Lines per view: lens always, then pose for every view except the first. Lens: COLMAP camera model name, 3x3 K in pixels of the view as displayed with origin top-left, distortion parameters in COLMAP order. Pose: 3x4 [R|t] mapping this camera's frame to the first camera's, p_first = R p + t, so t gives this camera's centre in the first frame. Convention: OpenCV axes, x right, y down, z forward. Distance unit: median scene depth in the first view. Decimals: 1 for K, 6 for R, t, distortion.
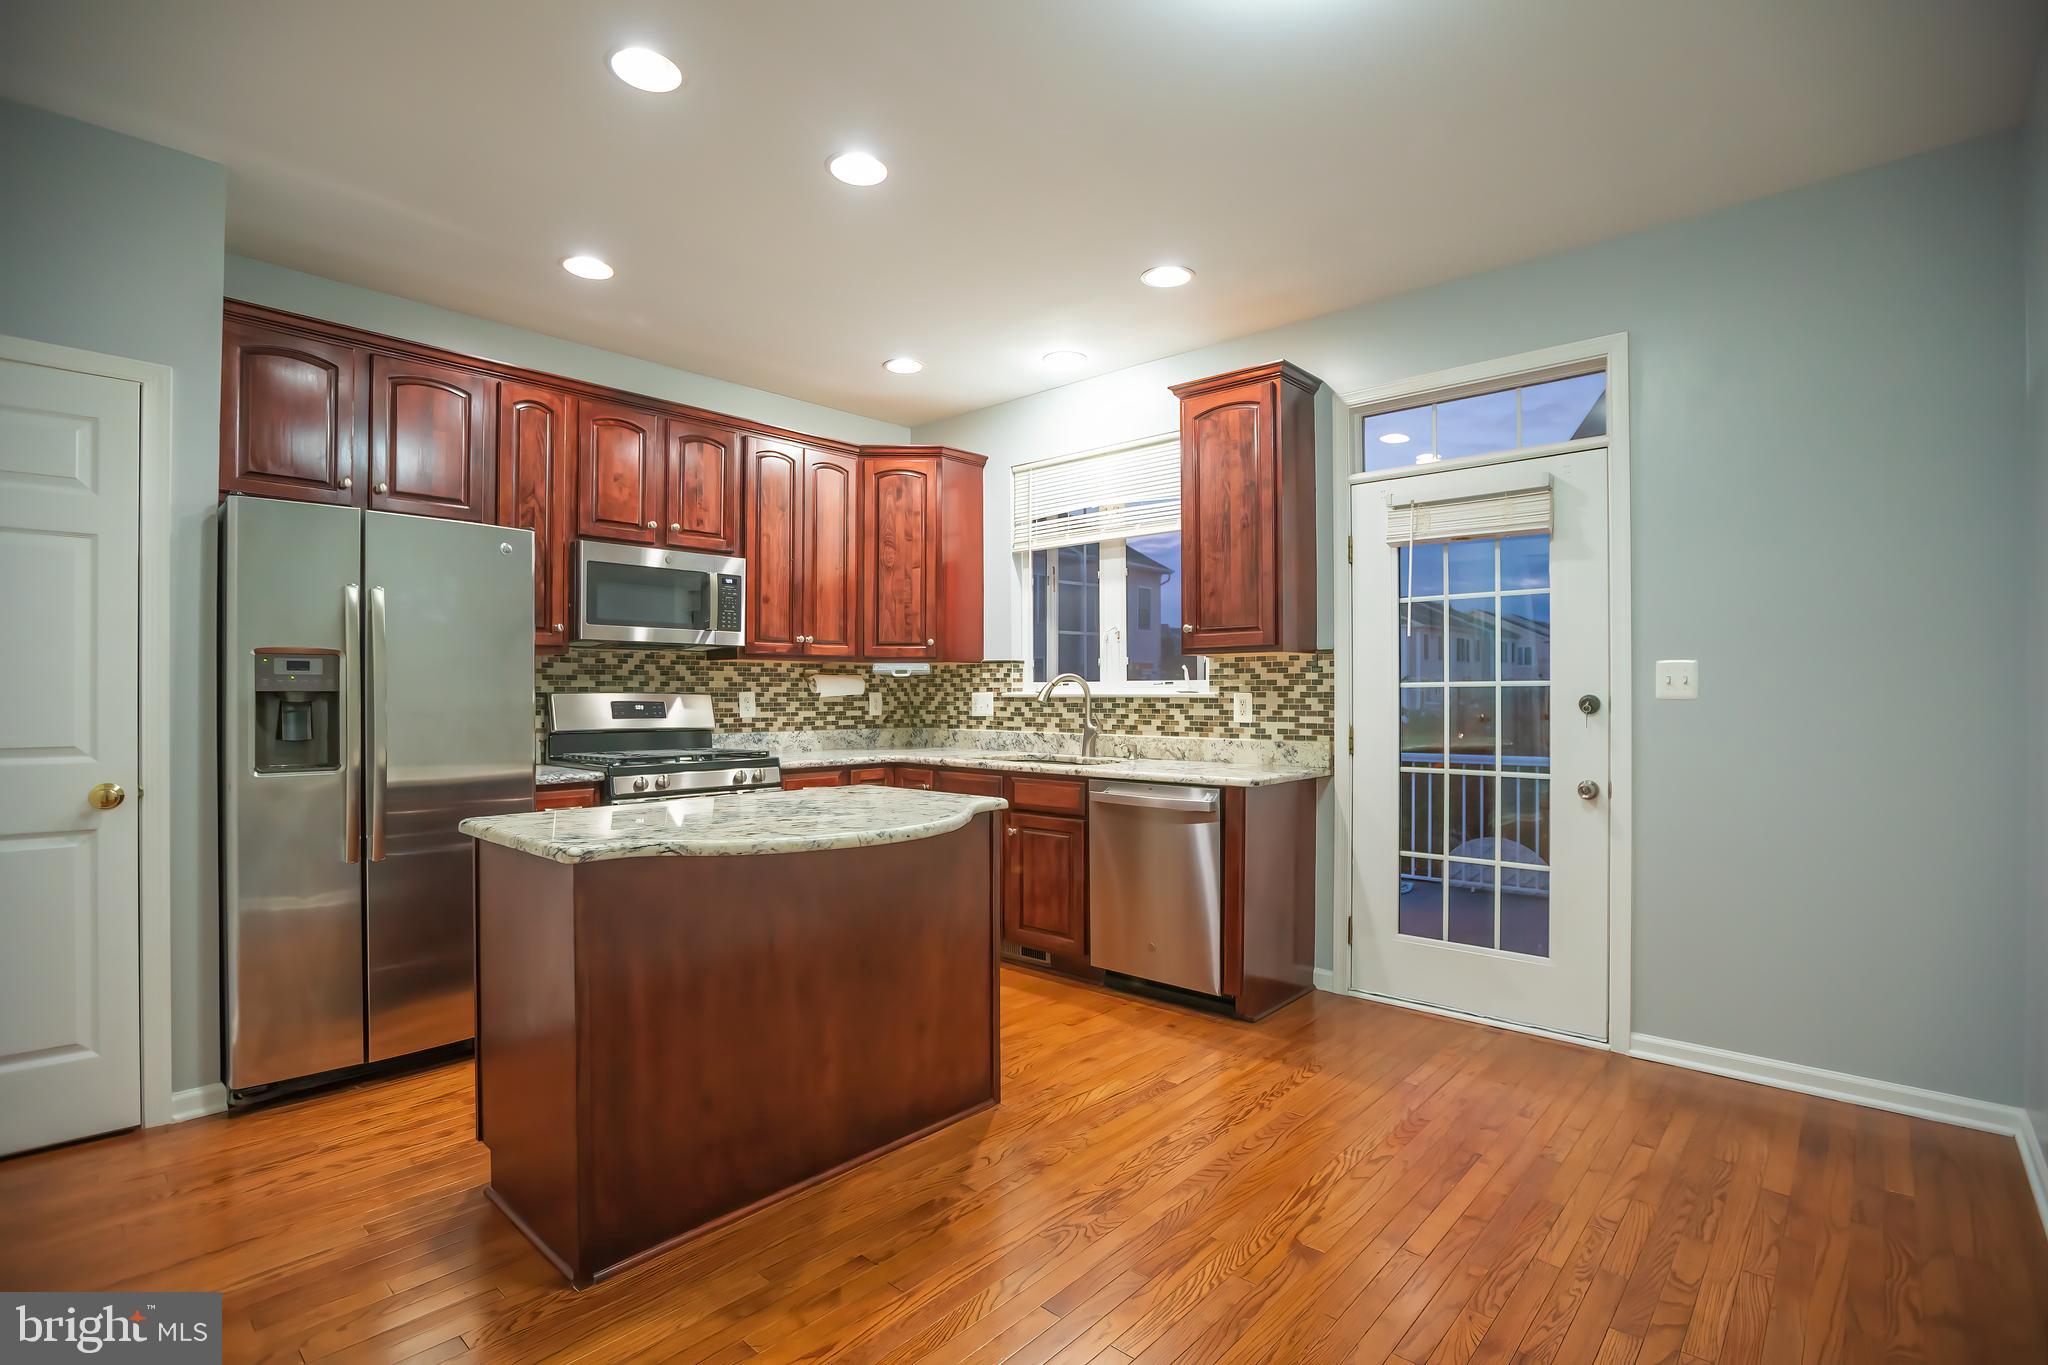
lens RADIAL K [[983.8, 0, 1000.9], [0, 983.8, 695.2], [0, 0, 1]] dist [-0.071591, 0.044300]
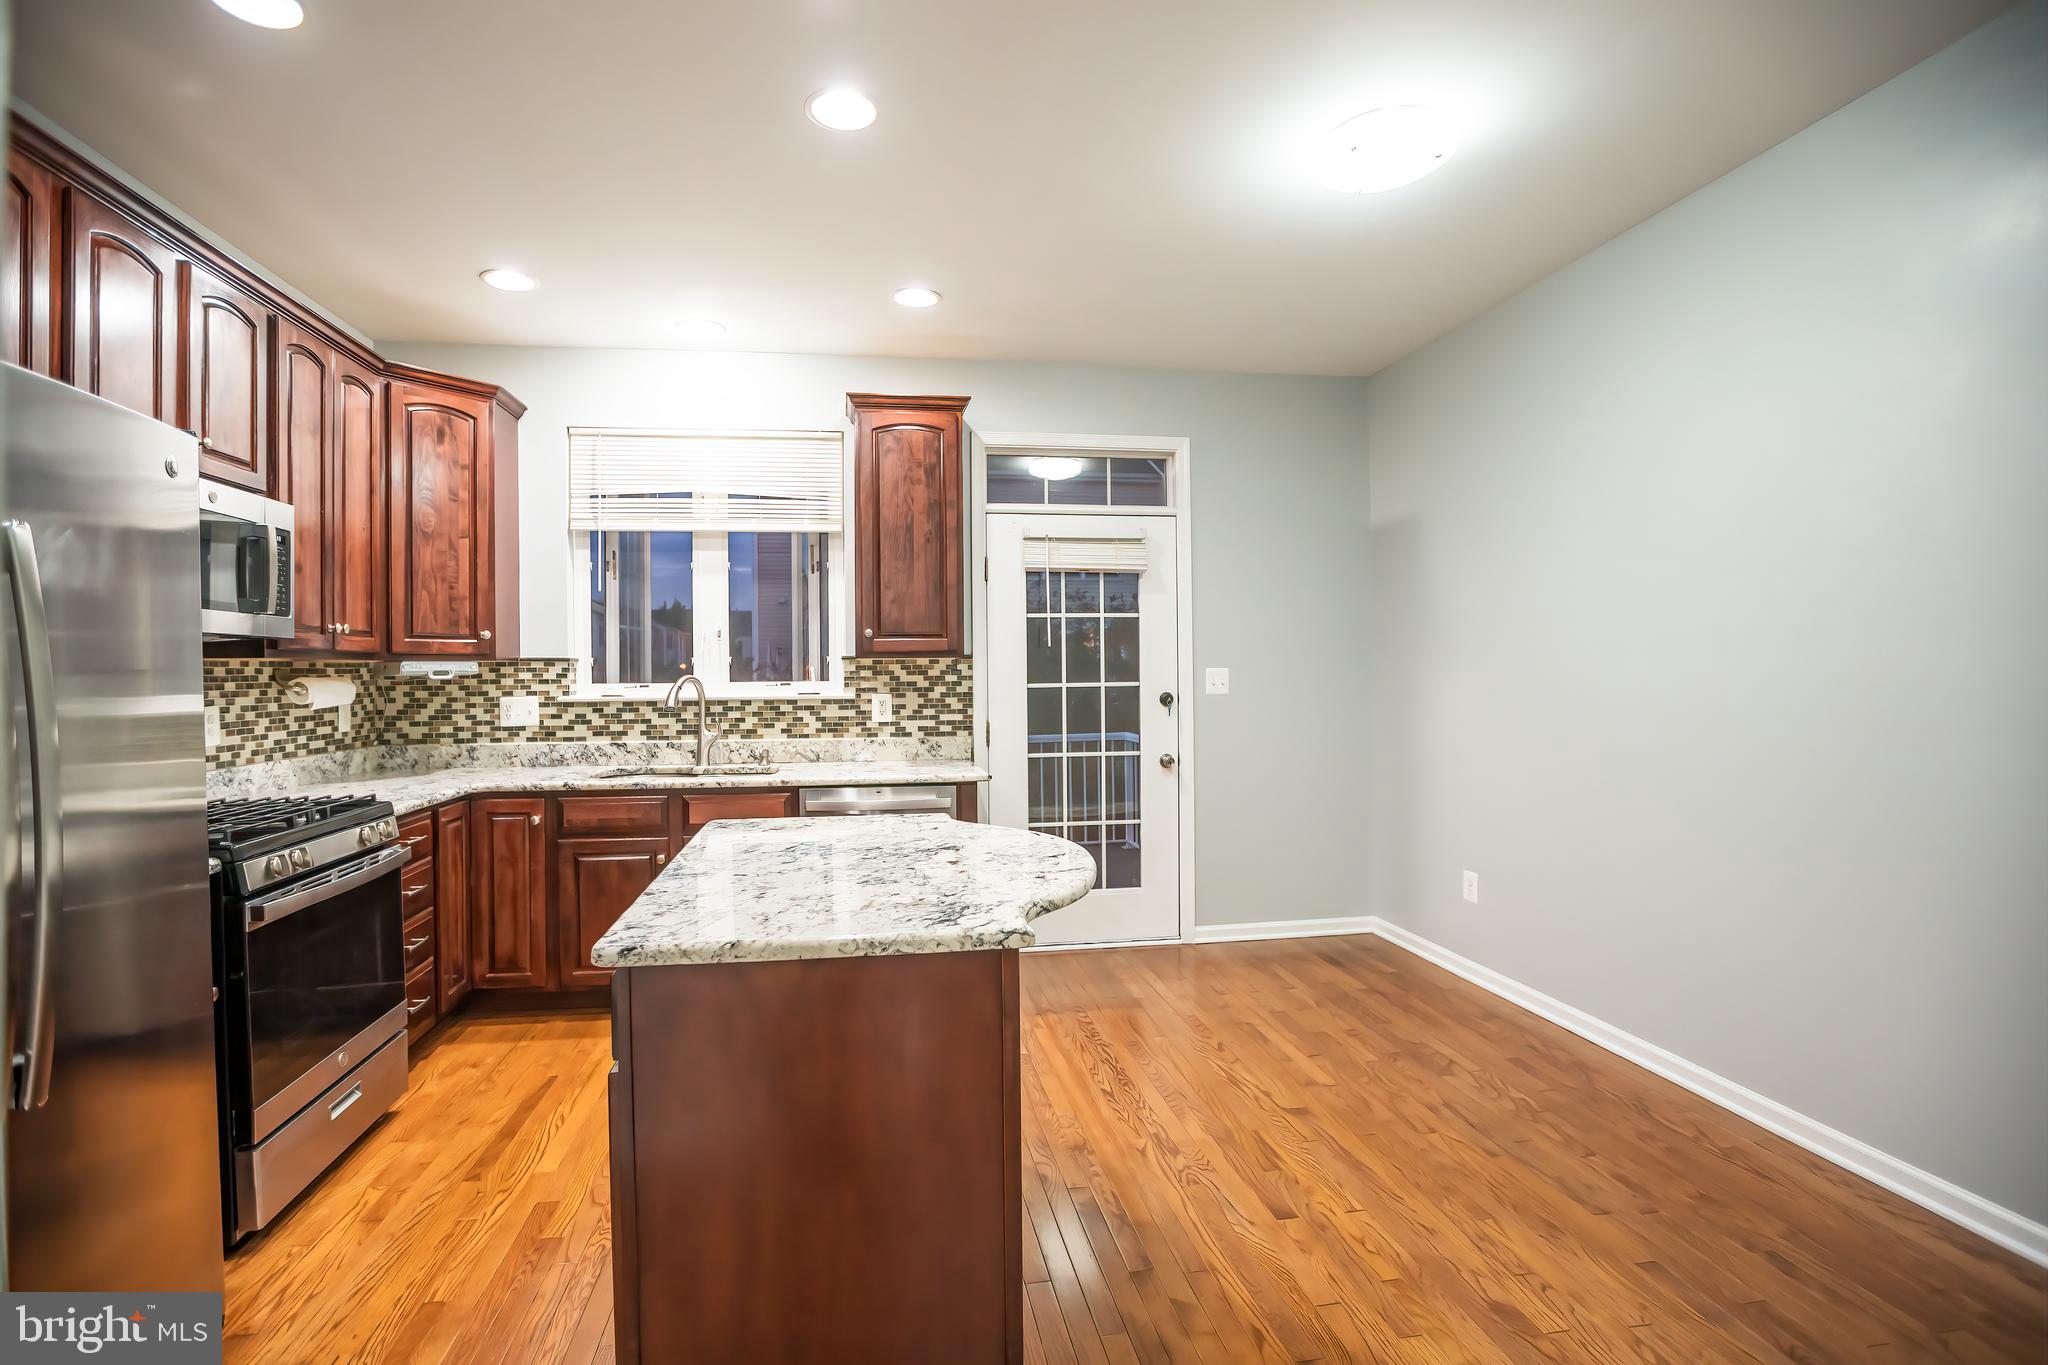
lens RADIAL K [[983.8, 0, 1000.9], [0, 983.8, 695.2], [0, 0, 1]] dist [-0.071591, 0.044300]
pose [[0.618011, -0.024078, 0.785801, -0.481812], [0.008377, 0.999676, 0.024043, -0.024138], [-0.786125, -0.008276, 0.618012, 0.233623]]
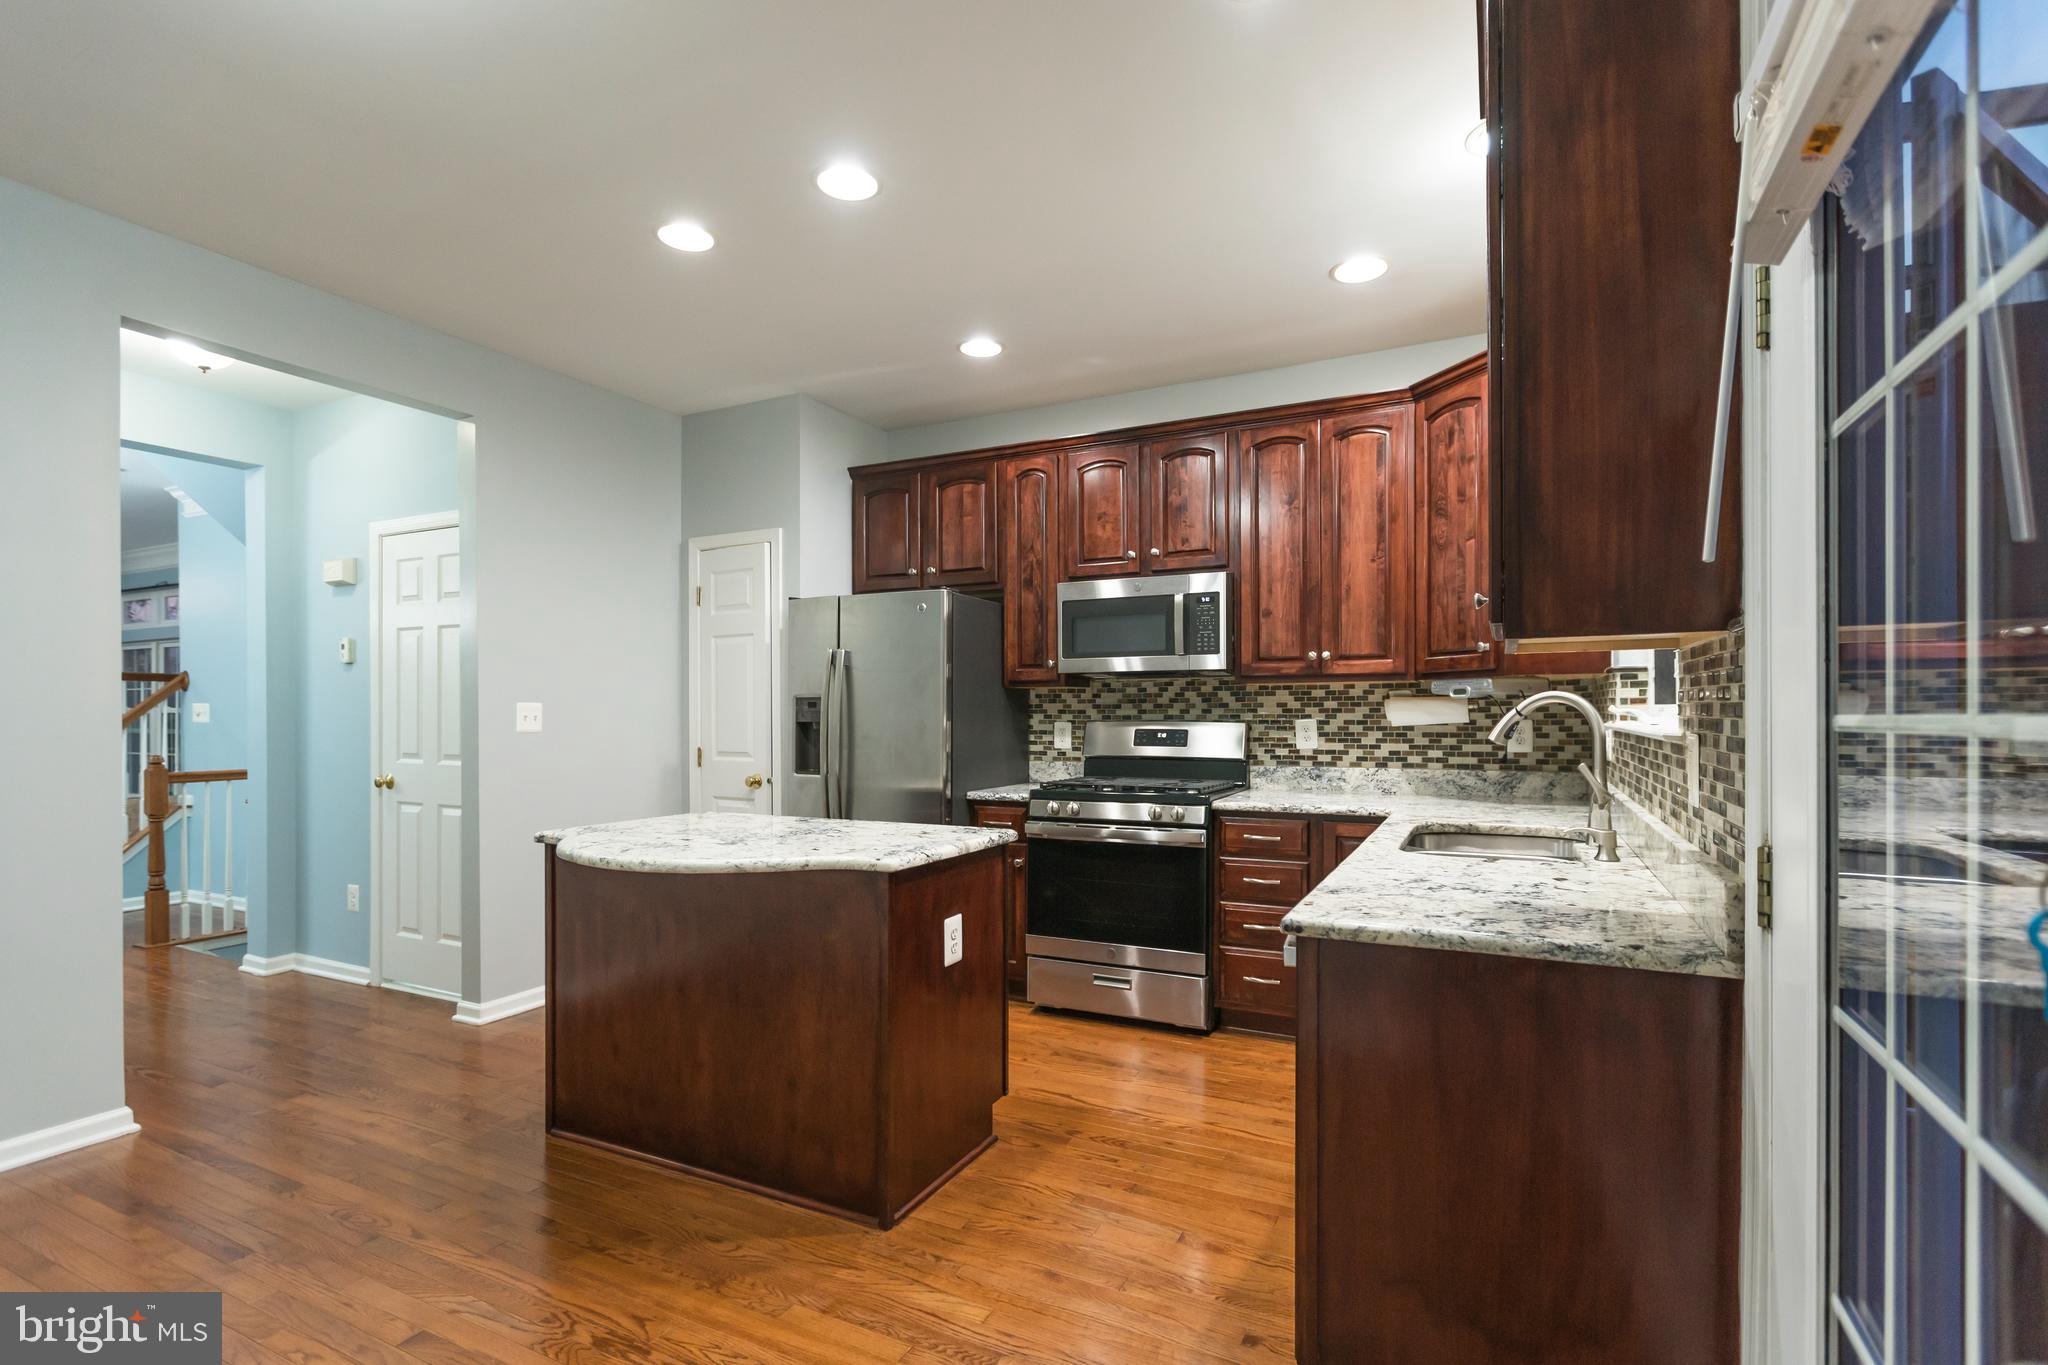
lens RADIAL K [[950.4, 0, 1052.9], [0, 950.4, 722.9], [0, 0, 1]] dist [0.000204, 0.000189]
pose [[0.279189, 0.009886, -0.960185, 0.542028], [0.003918, 0.999927, 0.011435, -0.011939], [0.960228, -0.006955, 0.279130, 0.617423]]
